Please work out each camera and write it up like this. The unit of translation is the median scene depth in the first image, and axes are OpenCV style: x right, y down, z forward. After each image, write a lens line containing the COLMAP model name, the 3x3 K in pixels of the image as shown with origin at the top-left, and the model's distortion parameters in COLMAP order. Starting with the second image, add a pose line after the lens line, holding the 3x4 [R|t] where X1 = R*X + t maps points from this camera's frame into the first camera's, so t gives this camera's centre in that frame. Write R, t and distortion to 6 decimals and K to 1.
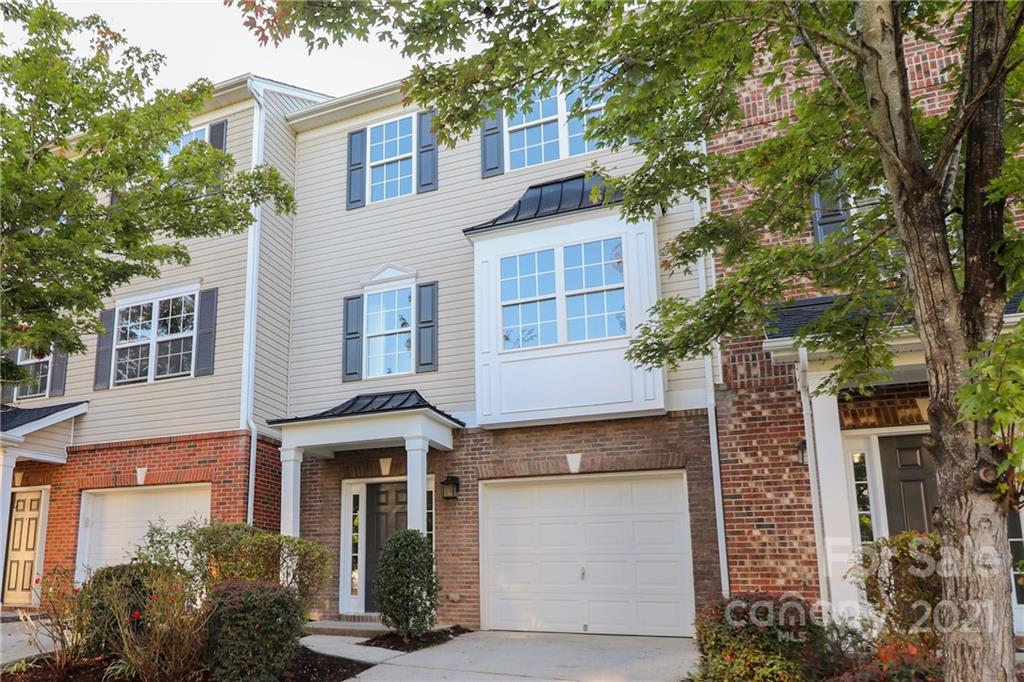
lens RADIAL K [[473.1, 0, 512.0], [0, 473.1, 324.8], [0, 0, 1]] dist [0.002560, -0.012065]
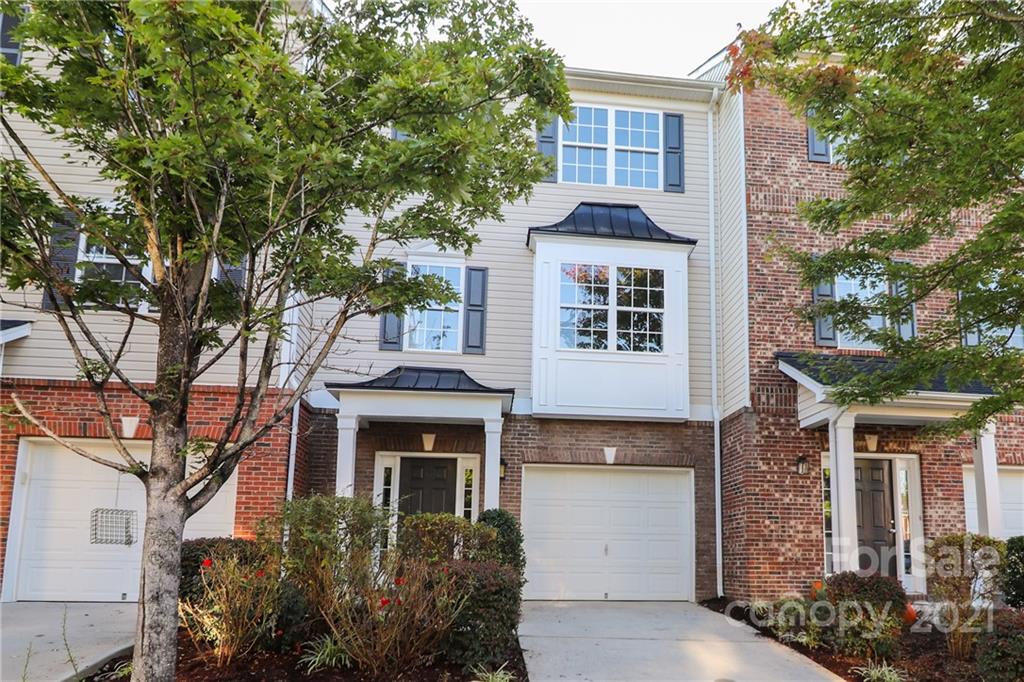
lens RADIAL K [[451.8, 0, 511.4], [0, 451.8, 316.2], [0, 0, 1]] dist [0.000993, -0.007486]
pose [[0.921959, 0.182992, 0.341329, -0.571838], [-0.190800, 0.981569, -0.010869, 0.016347], [-0.337026, -0.055105, 0.939881, 0.063234]]
